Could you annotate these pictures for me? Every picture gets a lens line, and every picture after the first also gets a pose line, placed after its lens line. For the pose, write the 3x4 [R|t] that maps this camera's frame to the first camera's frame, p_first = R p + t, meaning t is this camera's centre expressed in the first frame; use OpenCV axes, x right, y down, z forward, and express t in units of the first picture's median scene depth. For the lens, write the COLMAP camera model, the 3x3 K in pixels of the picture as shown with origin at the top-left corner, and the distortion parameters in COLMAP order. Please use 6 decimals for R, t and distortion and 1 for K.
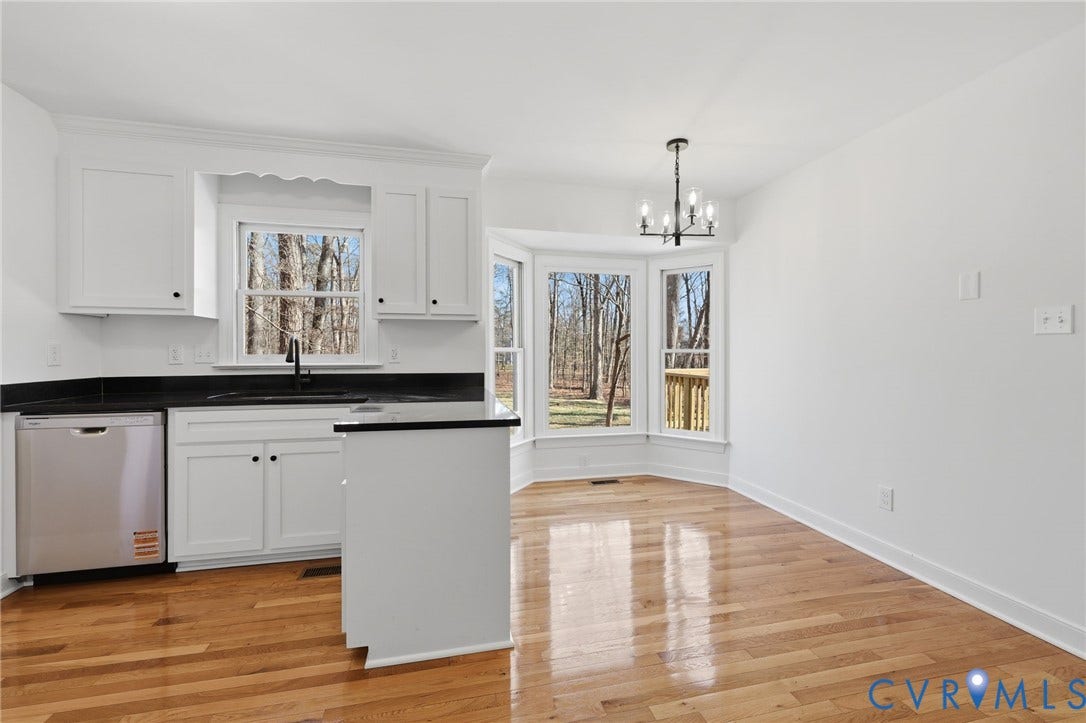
lens RADIAL K [[438.9, 0, 543.6], [0, 438.9, 354.2], [0, 0, 1]] dist [0.000327, 0.000527]
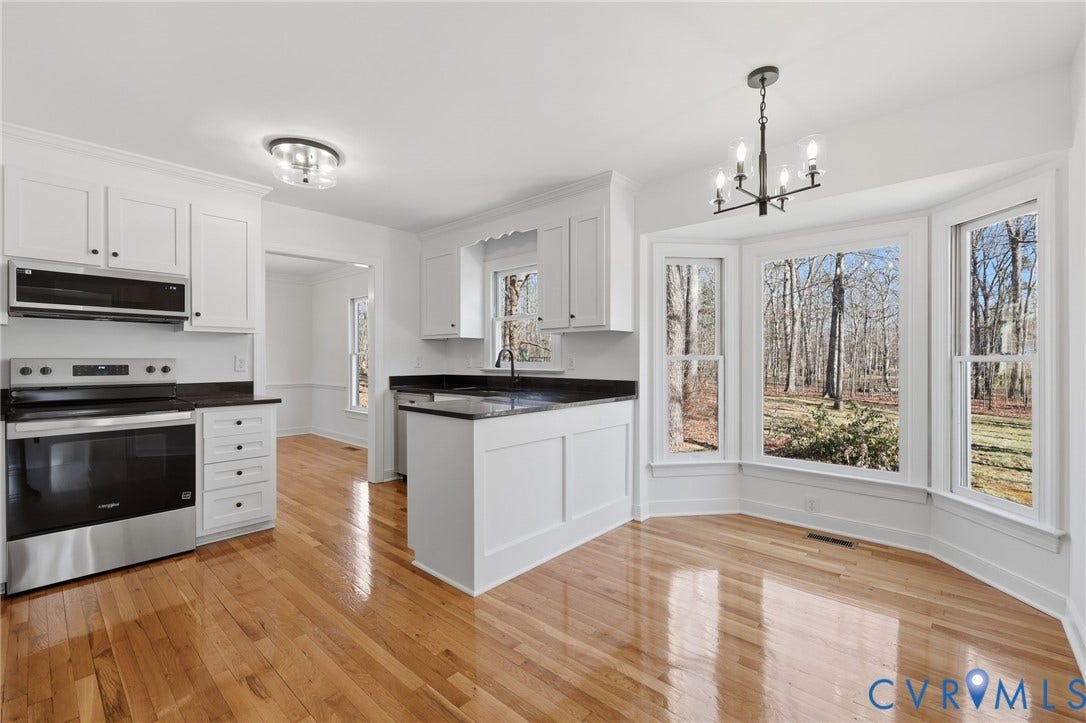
lens RADIAL K [[462.0, 0, 544.0], [0, 462.0, 359.9], [0, 0, 1]] dist [0.005772, 0.000120]
pose [[0.583820, -0.000514, -0.811883, 0.551003], [-0.003429, 0.999989, -0.003098, -0.001456], [0.811876, 0.004592, 0.583812, 0.194138]]
